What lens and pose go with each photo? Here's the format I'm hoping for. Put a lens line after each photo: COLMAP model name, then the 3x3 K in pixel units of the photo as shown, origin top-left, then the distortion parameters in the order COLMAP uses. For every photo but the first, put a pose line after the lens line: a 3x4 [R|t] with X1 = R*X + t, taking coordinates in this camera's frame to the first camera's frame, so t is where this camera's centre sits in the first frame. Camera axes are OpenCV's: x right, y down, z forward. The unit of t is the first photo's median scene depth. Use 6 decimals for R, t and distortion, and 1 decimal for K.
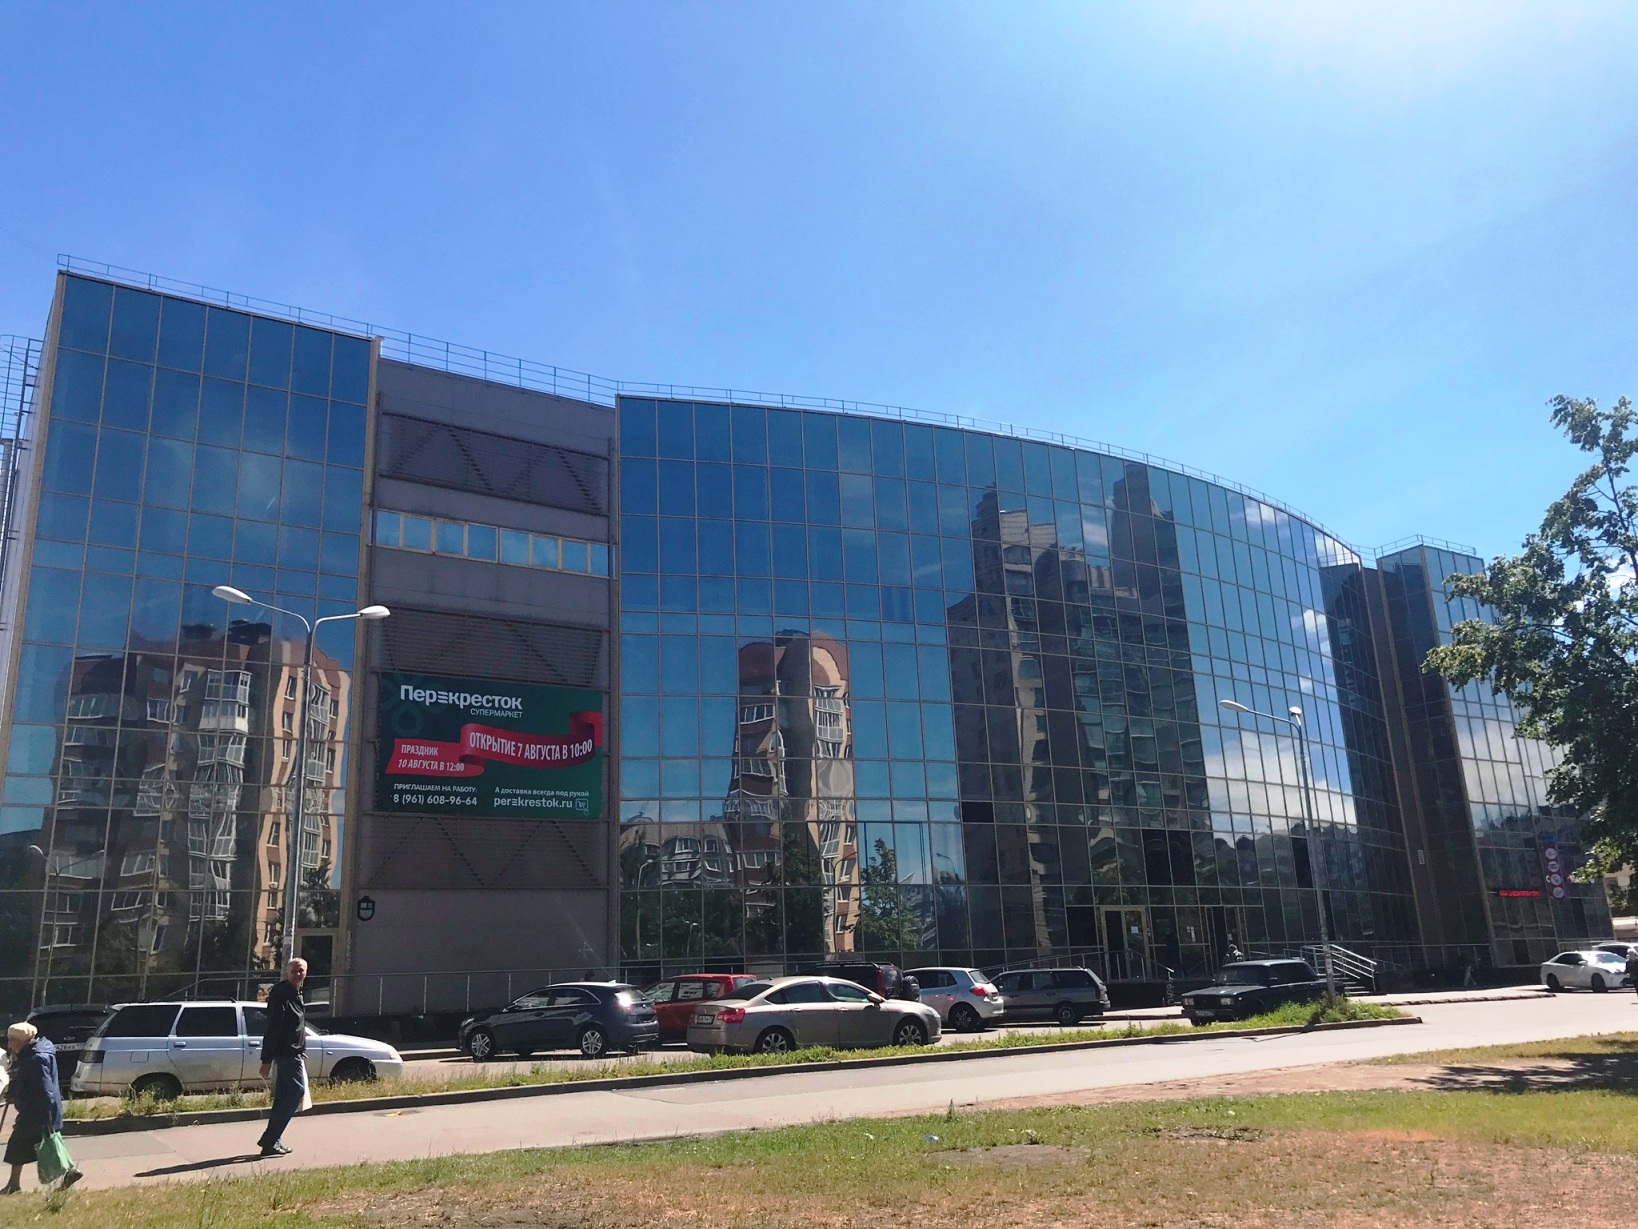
lens RADIAL K [[1328.4, 0, 812.5], [0, 1328.4, 615.1], [0, 0, 1]] dist [0.011021, 0.010458]
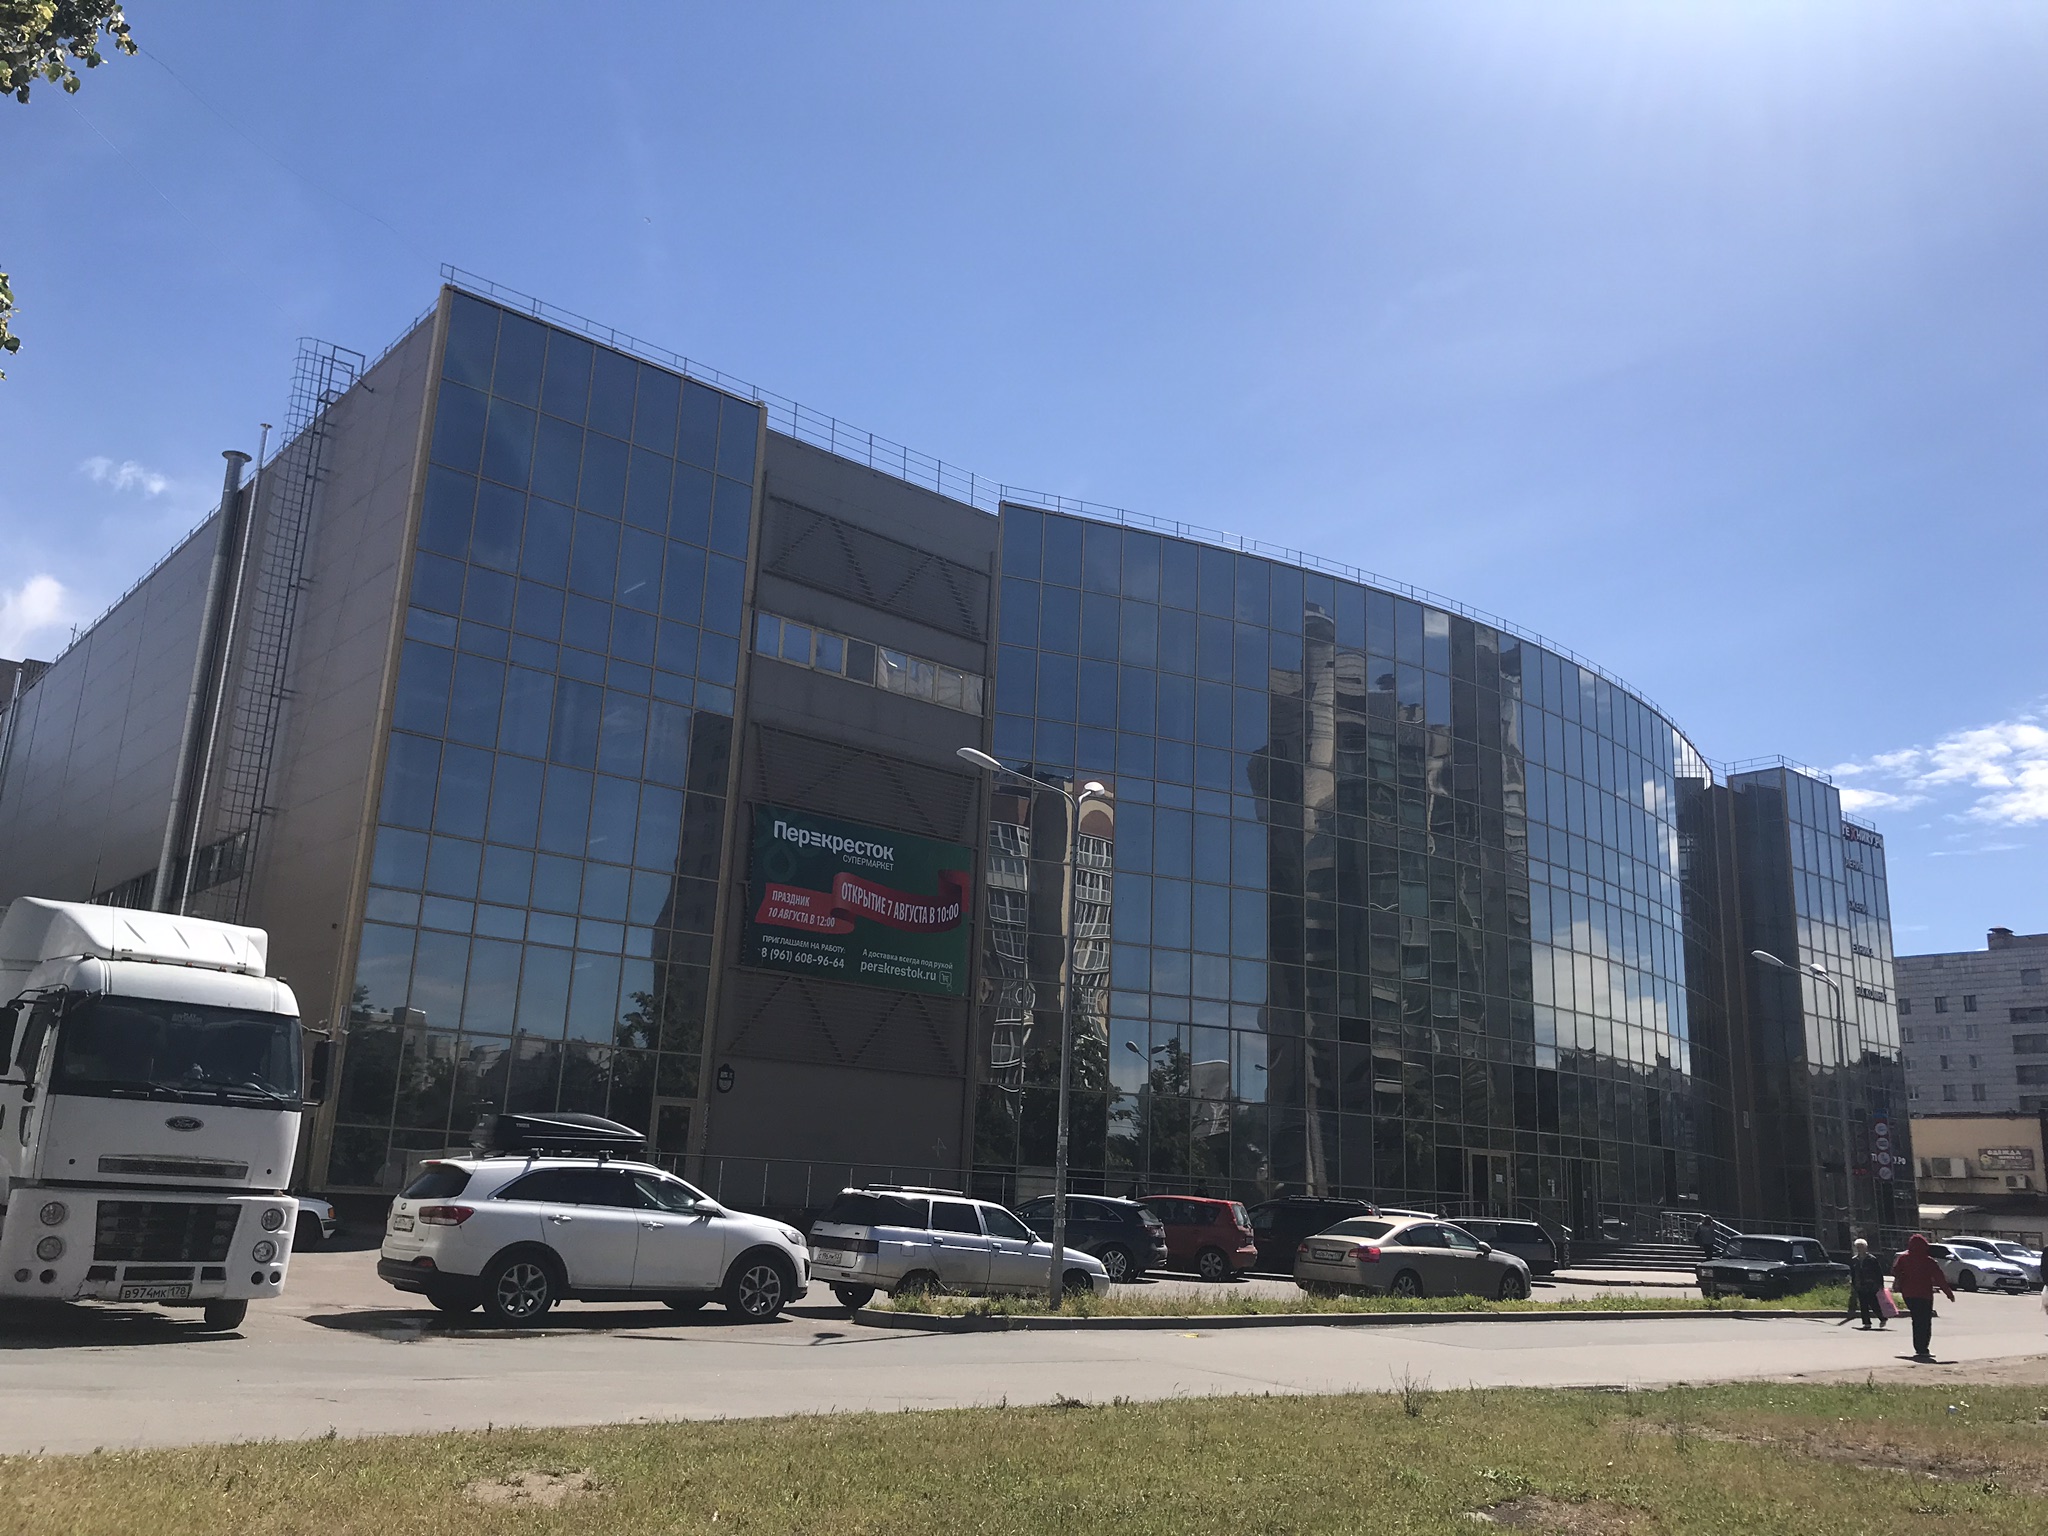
lens RADIAL K [[1650.9, 0, 1021.7], [0, 1650.9, 761.4], [0, 0, 1]] dist [0.069260, -0.132568]
pose [[0.987952, 0.116003, 0.102441, -0.255866], [-0.117593, 0.993015, 0.009600, -0.013288], [-0.100612, -0.021530, 0.994693, -0.069718]]
